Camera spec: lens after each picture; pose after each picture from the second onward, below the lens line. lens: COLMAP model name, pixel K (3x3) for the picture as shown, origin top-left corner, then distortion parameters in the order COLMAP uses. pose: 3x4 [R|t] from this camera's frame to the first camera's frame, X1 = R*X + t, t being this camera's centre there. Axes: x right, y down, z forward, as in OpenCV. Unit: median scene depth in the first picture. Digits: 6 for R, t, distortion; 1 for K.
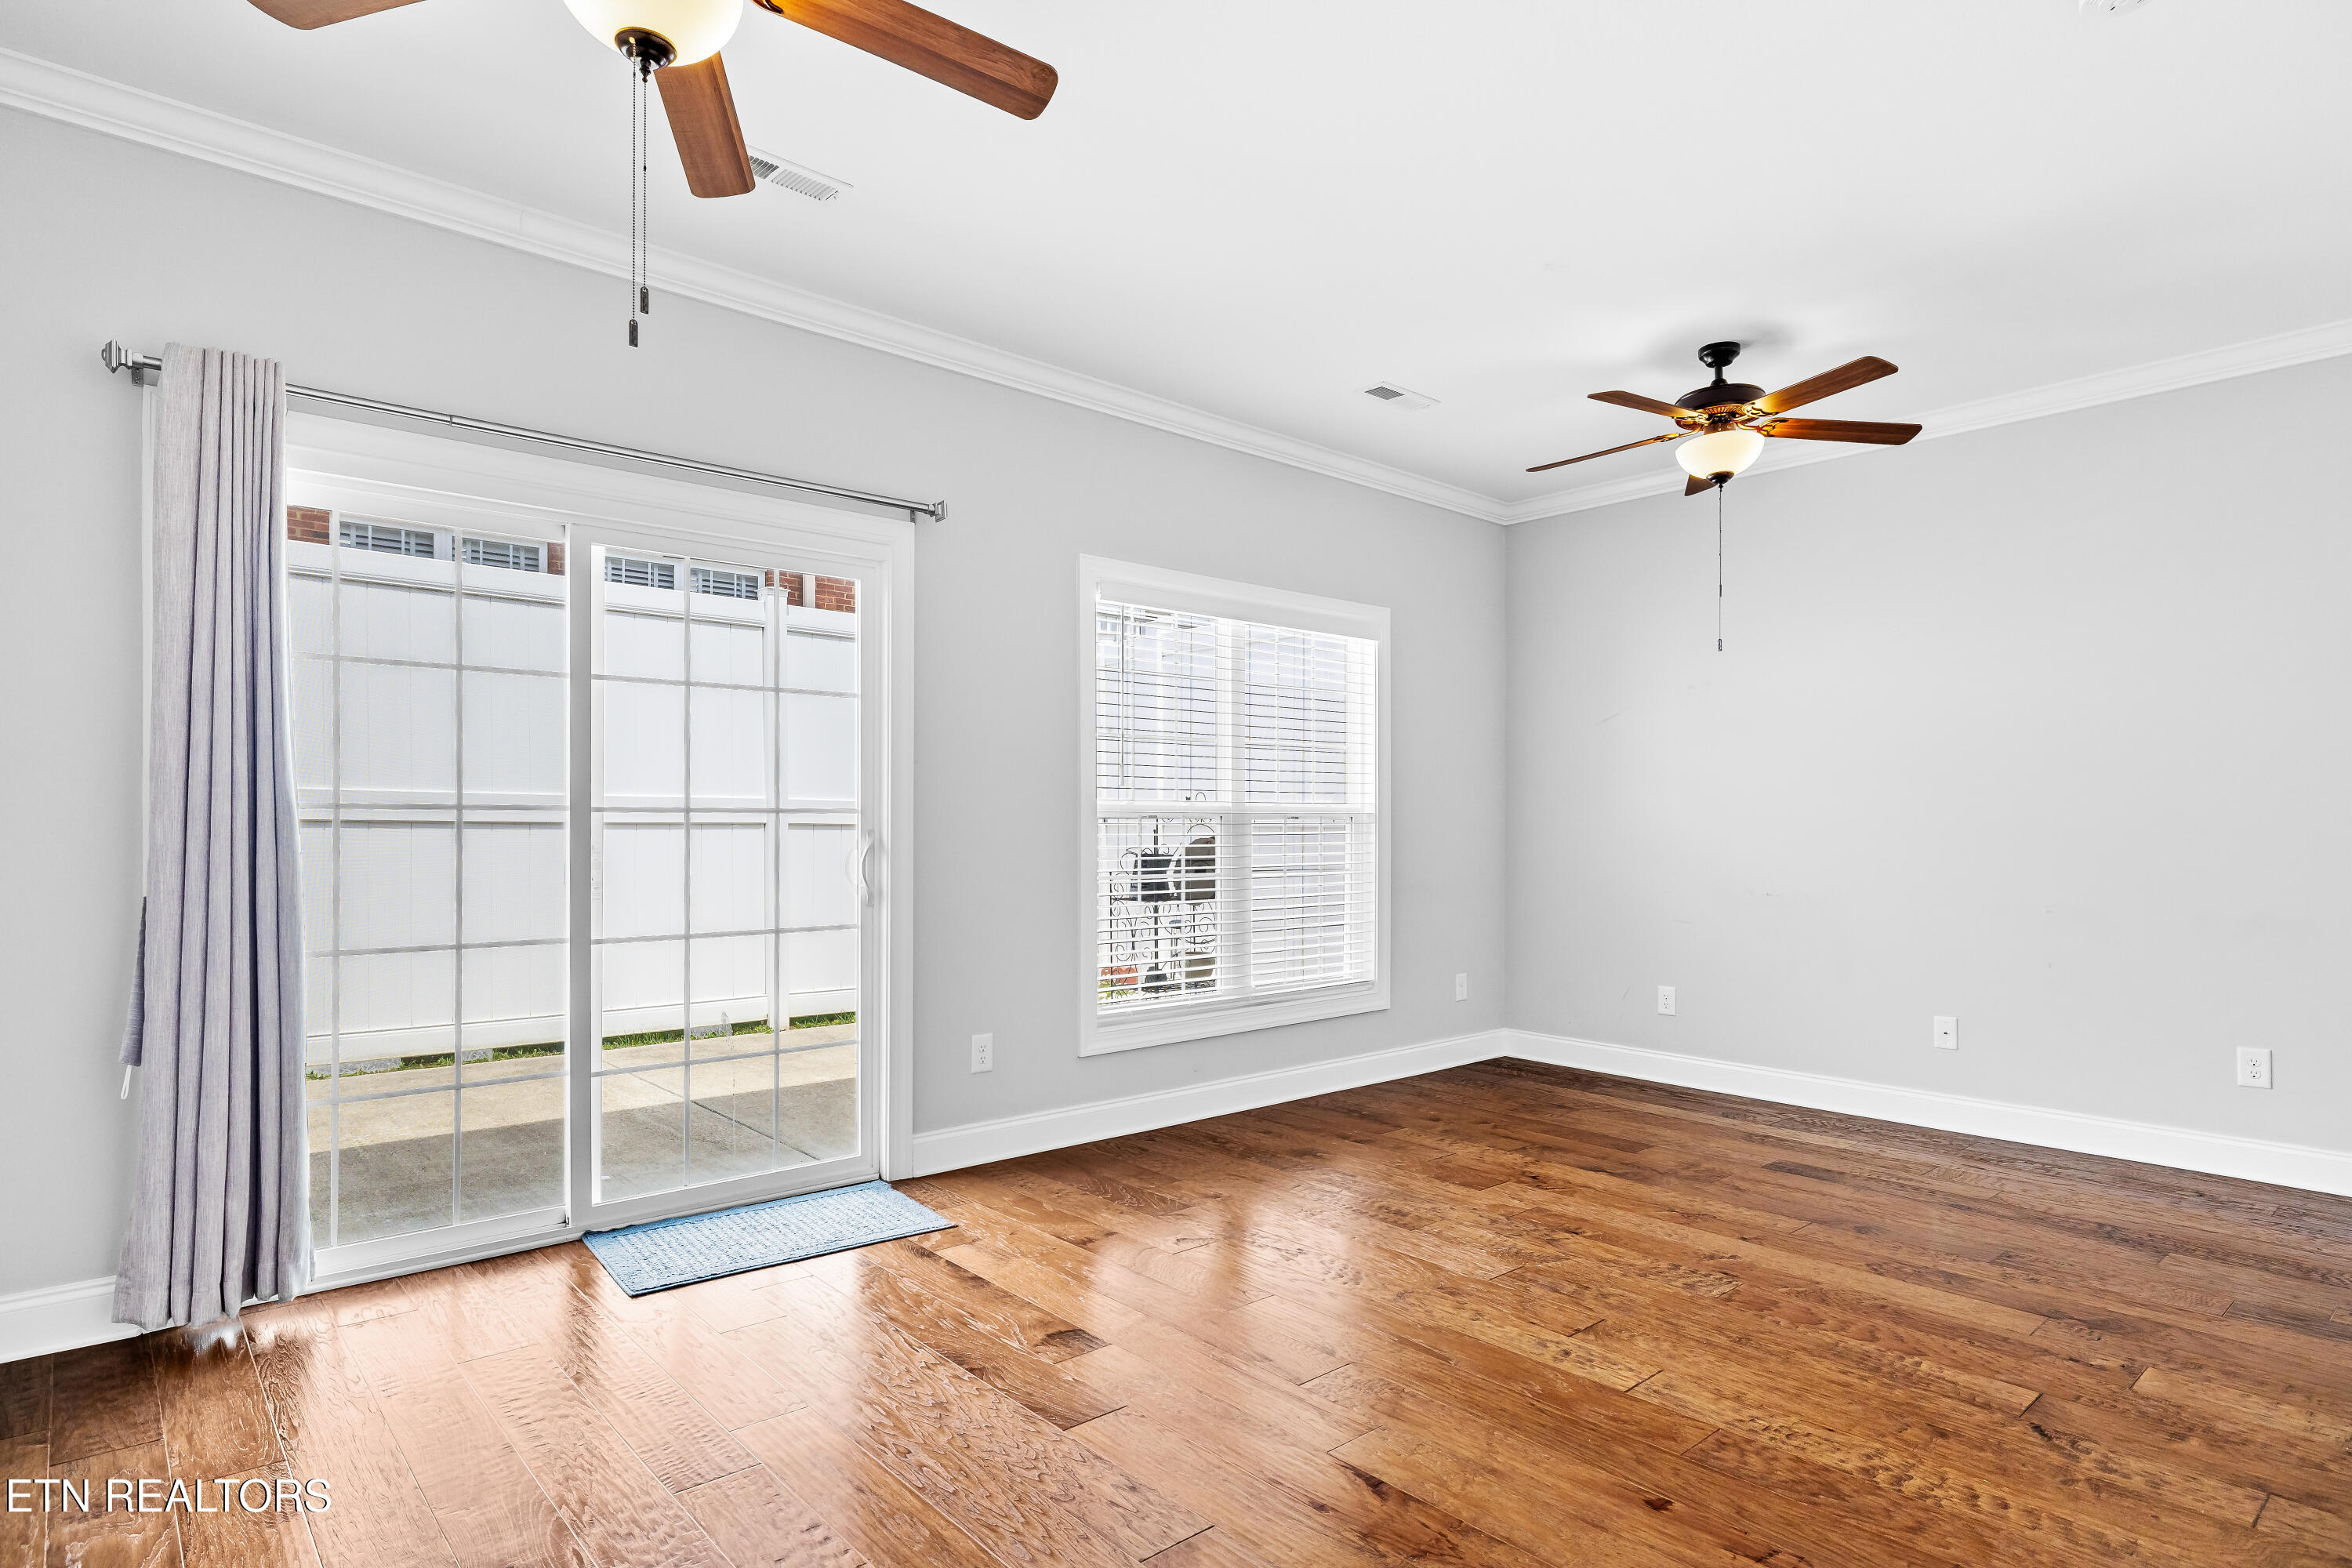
lens RADIAL K [[1259.1, 0, 1178.6], [0, 1259.1, 826.9], [0, 0, 1]] dist [-0.001520, -0.000031]
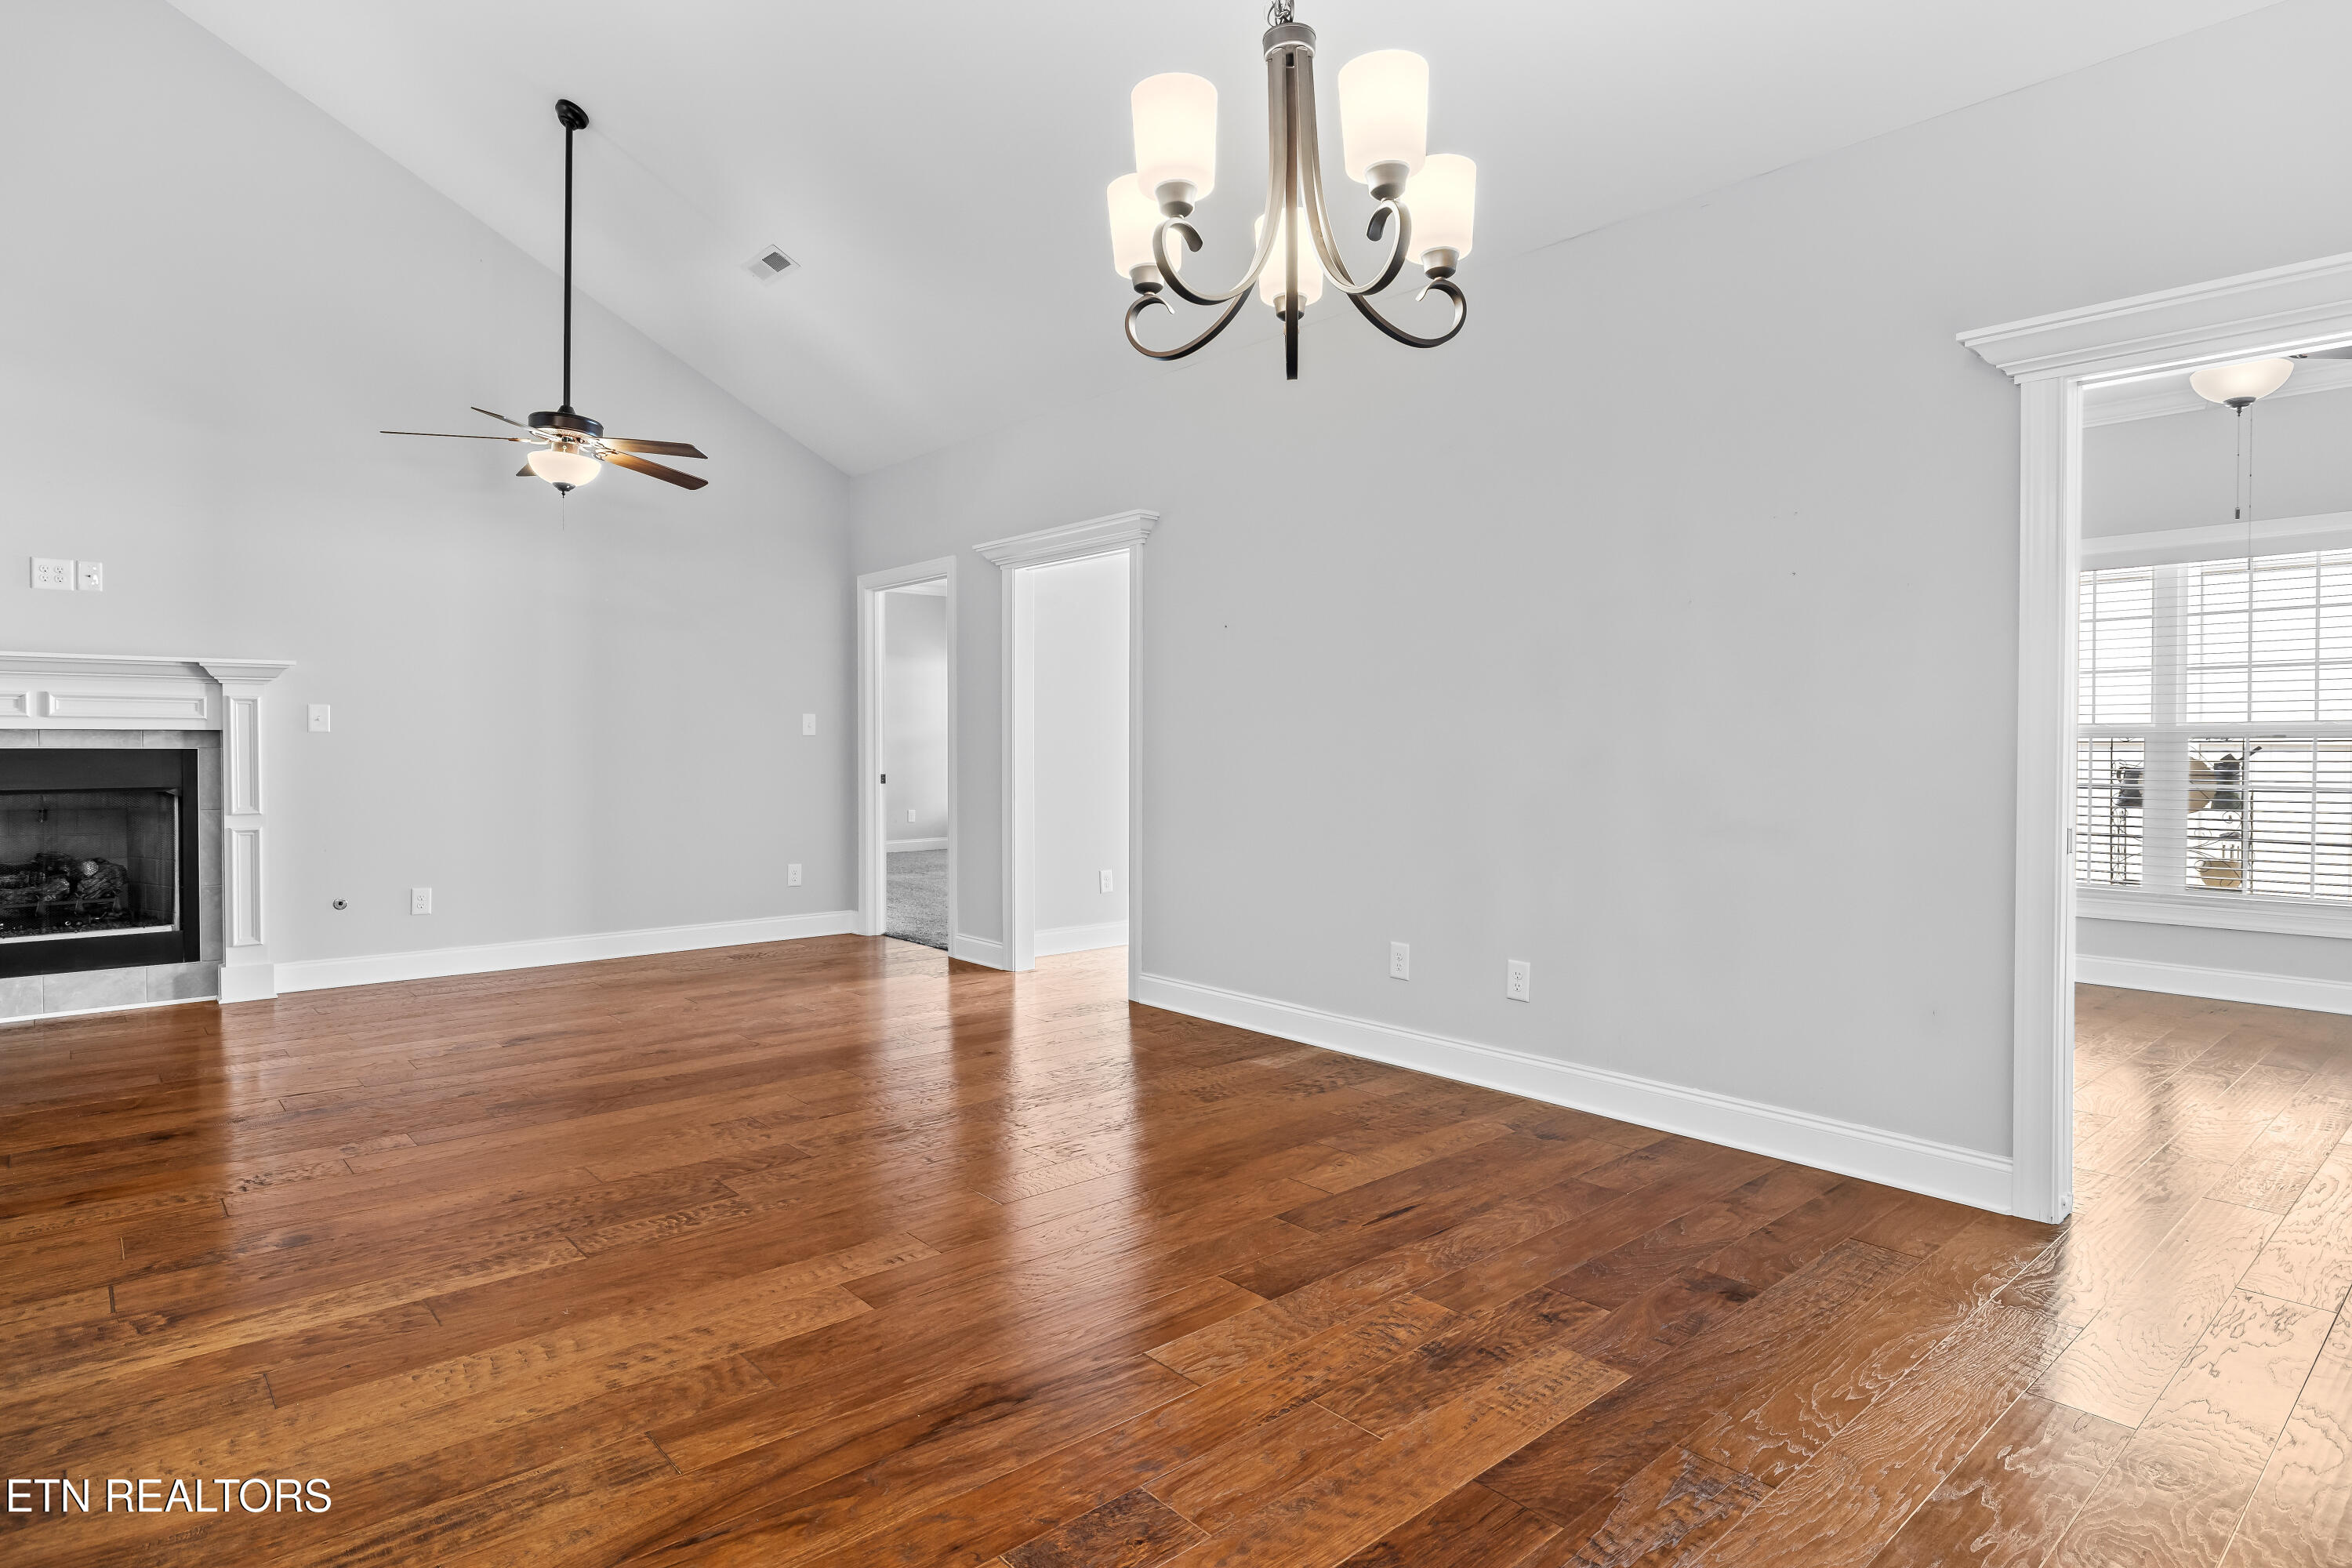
lens RADIAL K [[1259.1, 0, 1153.6], [0, 1259.1, 772.7], [0, 0, 1]] dist [-0.001520, -0.000031]
pose [[-0.019935, 0.018184, -0.999636, 1.809364], [-0.002267, 0.999831, 0.018233, 0.009347], [0.999799, 0.002630, -0.019890, 0.116938]]
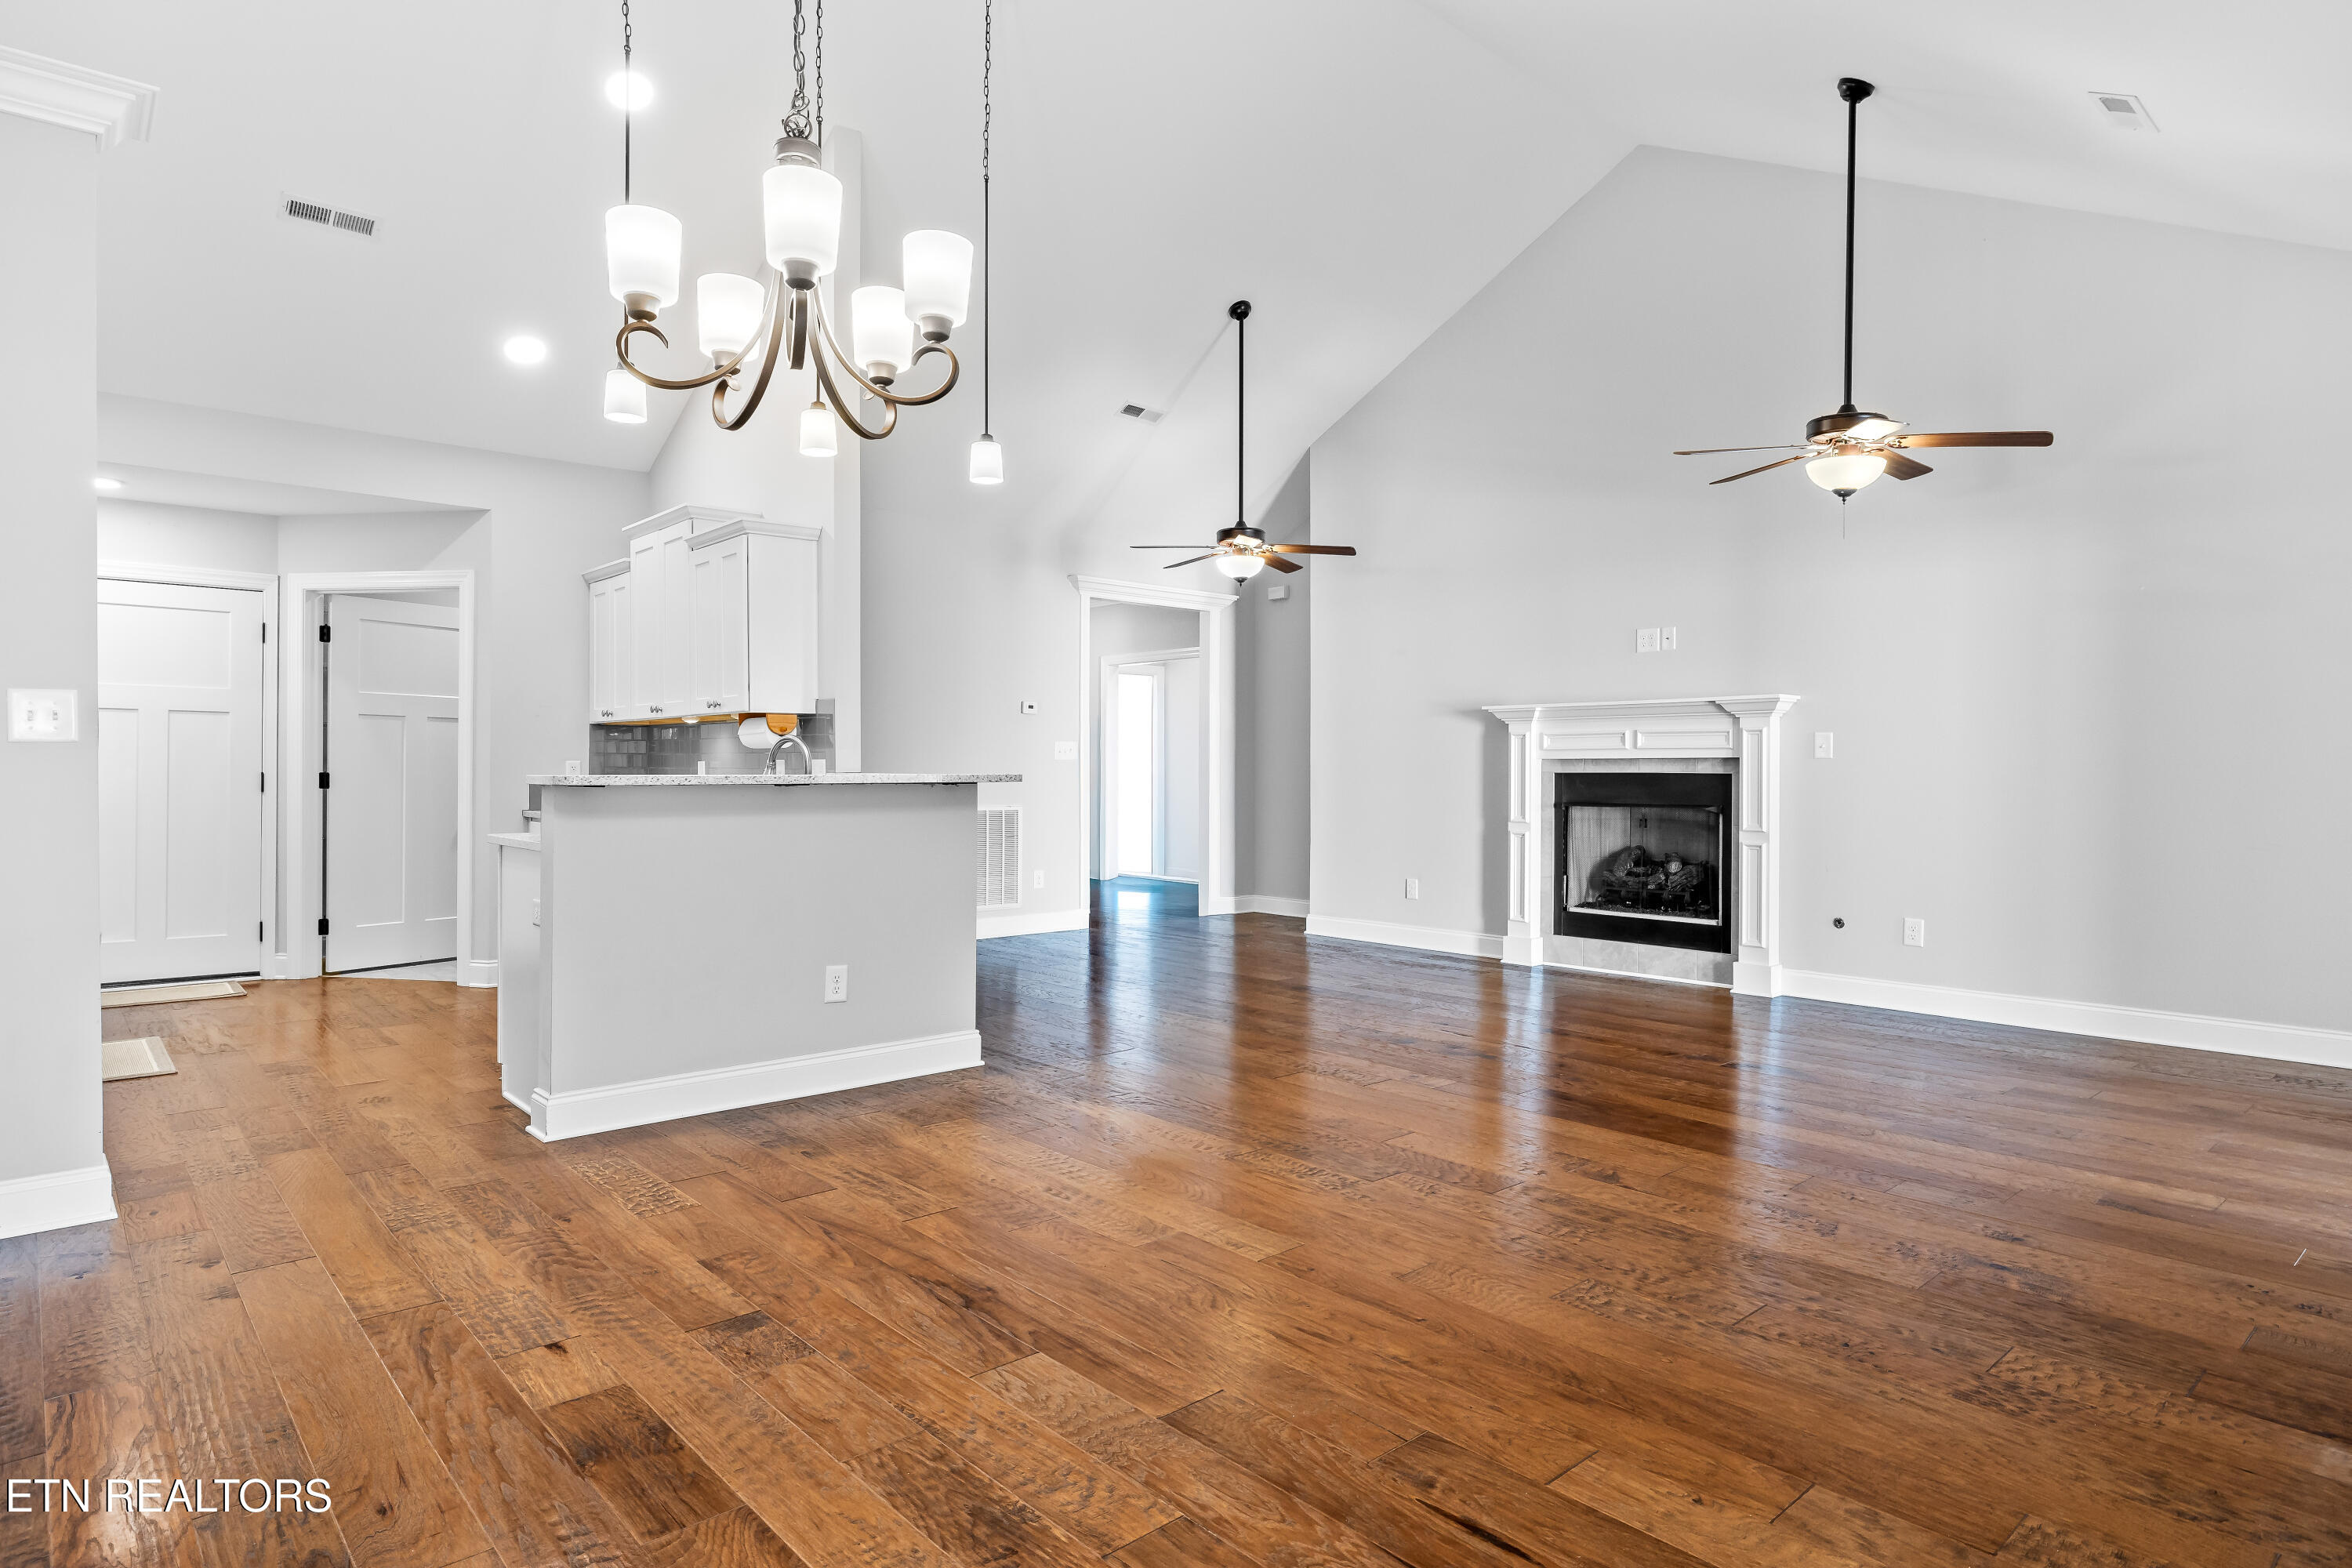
lens RADIAL K [[1300.7, 0, 1179.9], [0, 1300.7, 770.3], [0, 0, 1]] dist [0.001809, -0.006641]
pose [[-0.999978, -0.006446, 0.001735, 1.043074], [-0.006443, 0.999978, 0.001488, 0.008577], [-0.001745, 0.001477, -0.999997, 0.838870]]
